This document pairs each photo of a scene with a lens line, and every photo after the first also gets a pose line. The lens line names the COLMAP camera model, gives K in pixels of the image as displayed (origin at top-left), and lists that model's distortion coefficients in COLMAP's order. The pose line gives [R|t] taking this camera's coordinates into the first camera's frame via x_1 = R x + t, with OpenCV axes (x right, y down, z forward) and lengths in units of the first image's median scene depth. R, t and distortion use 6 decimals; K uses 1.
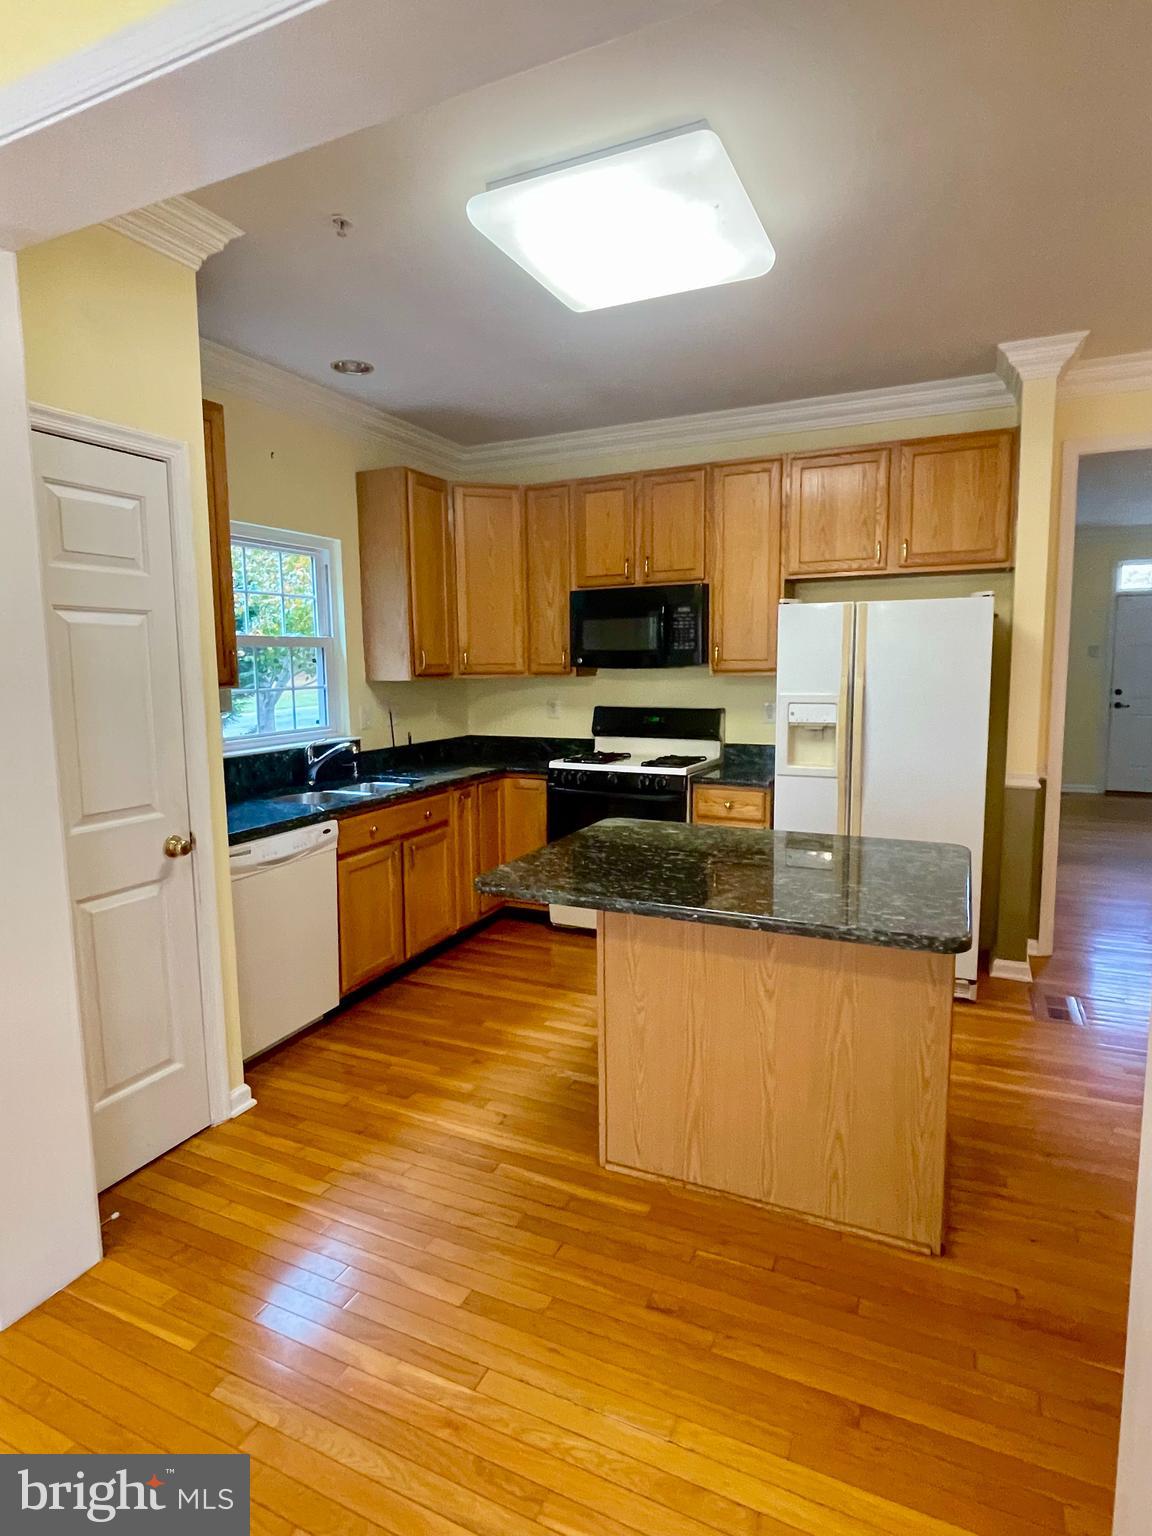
lens RADIAL K [[819.0, 0, 576.0], [0, 819.0, 768.0], [0, 0, 1]] dist [0.001599, 0.000099]
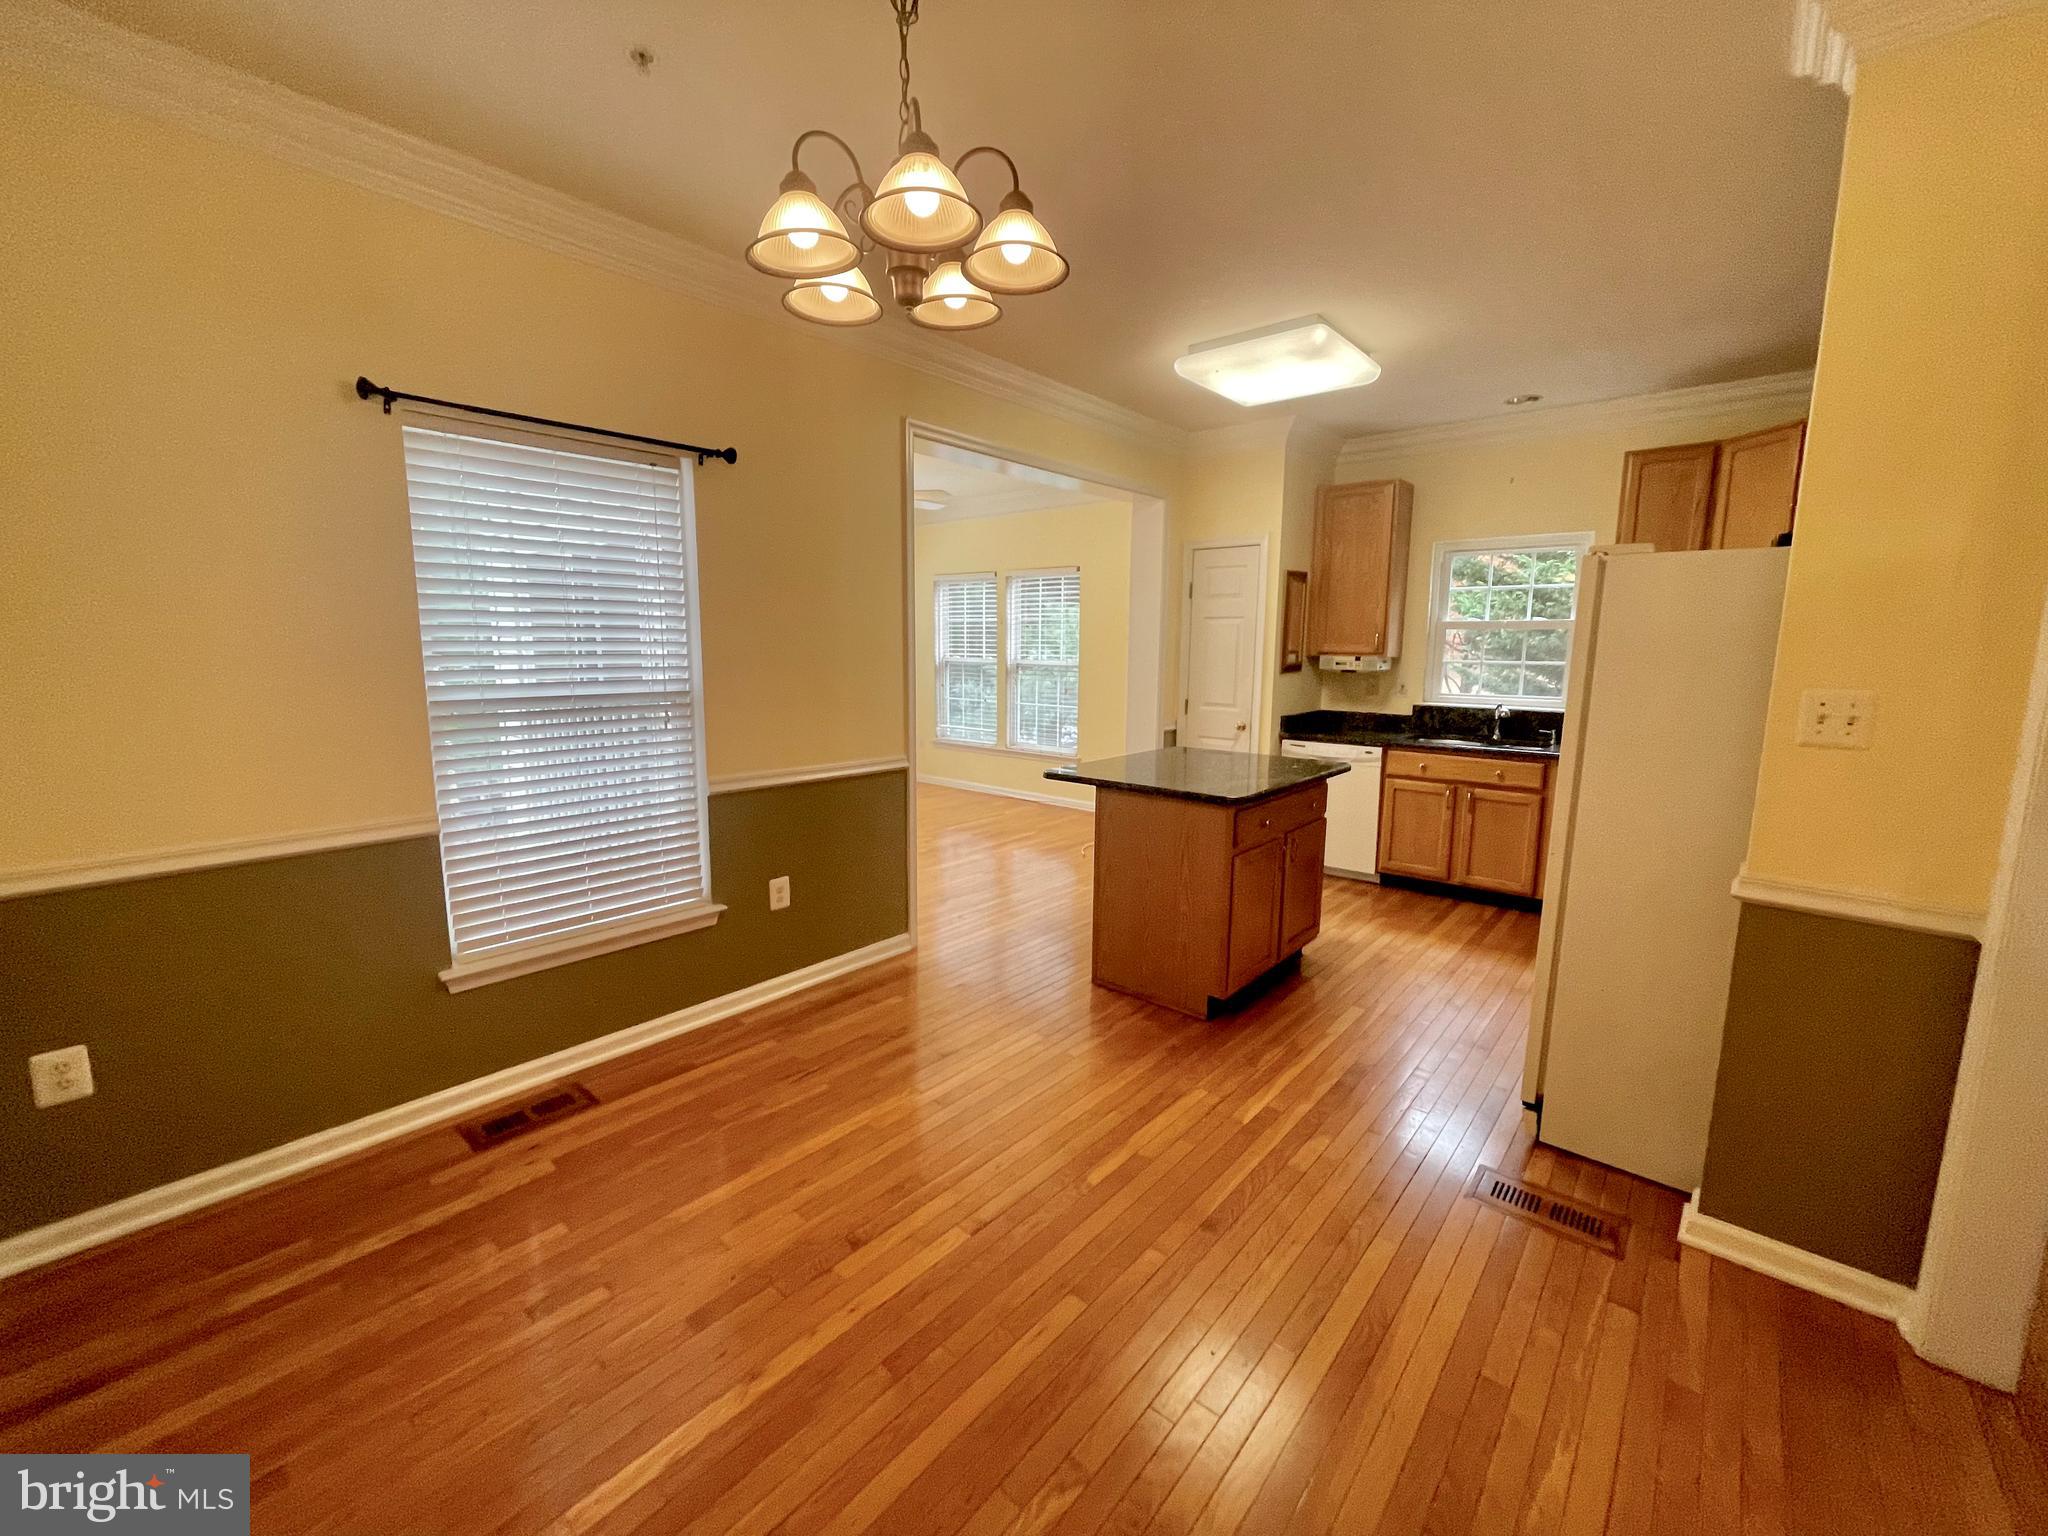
lens RADIAL K [[824.2, 0, 1009.5], [0, 824.2, 761.4], [0, 0, 1]] dist [0.000002, -0.000020]
pose [[-0.286061, 0.144023, -0.947326, 1.039804], [-0.127925, 0.974050, 0.186715, -0.083592], [0.949634, 0.174599, -0.260213, 0.594263]]
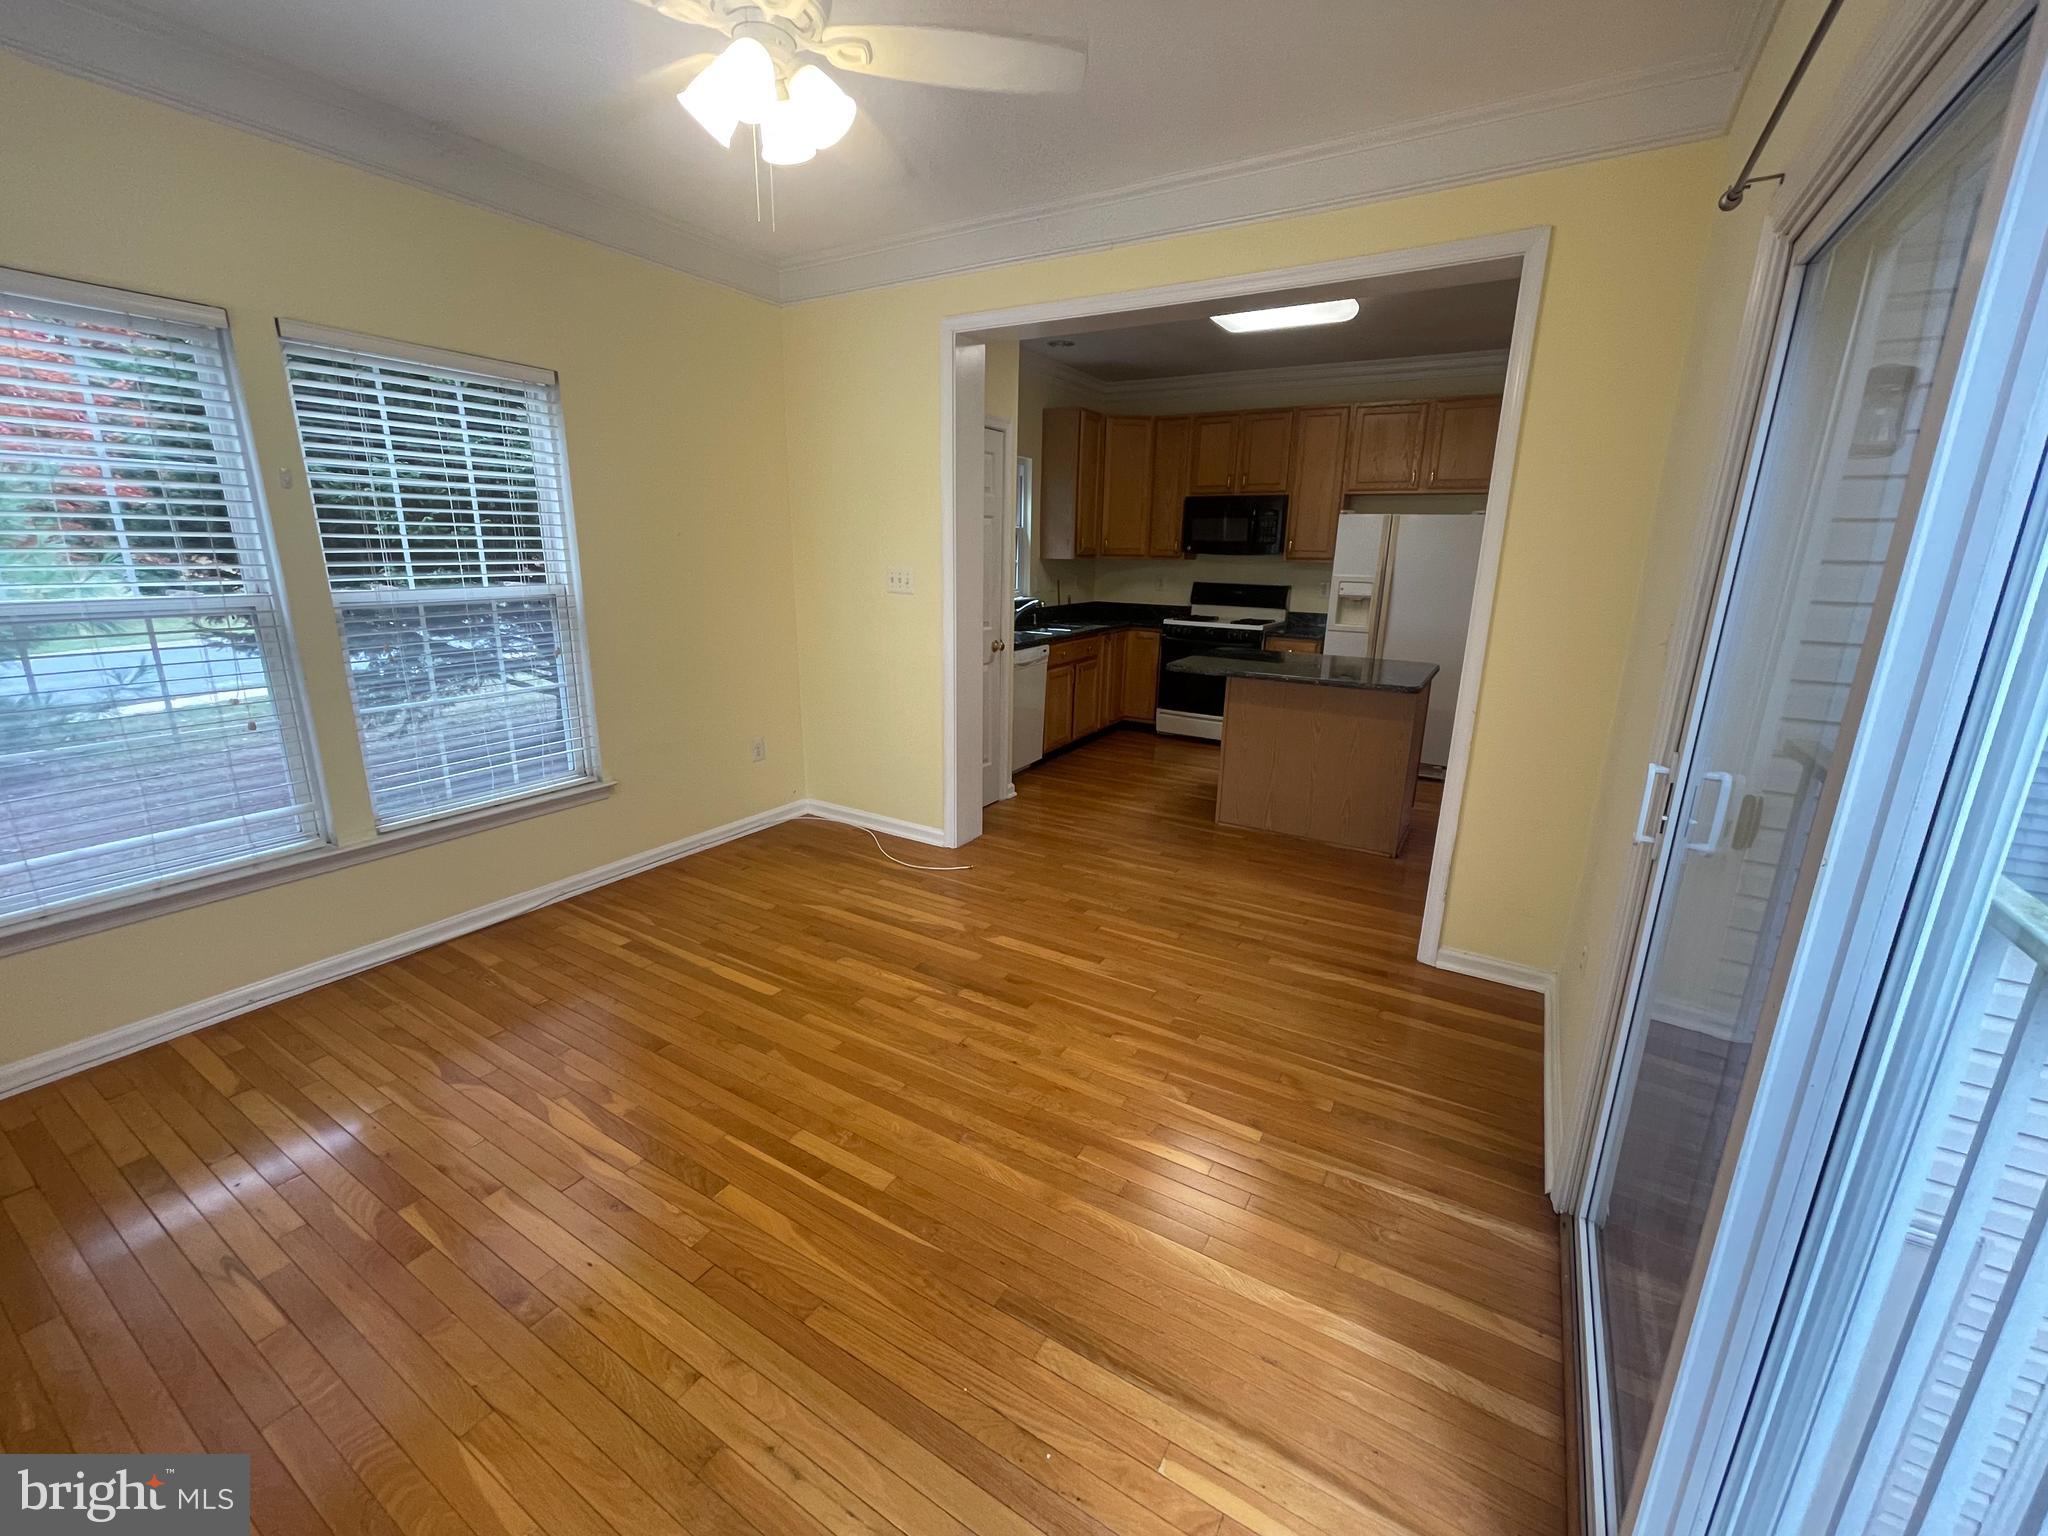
lens RADIAL K [[824.2, 0, 1009.5], [0, 824.2, 761.4], [0, 0, 1]] dist [0.000002, -0.000020]
pose [[0.992778, 0.054711, -0.106760, -0.144699], [-0.040233, 0.990254, 0.133339, 0.062151], [0.113015, -0.128080, 0.985304, -0.534054]]
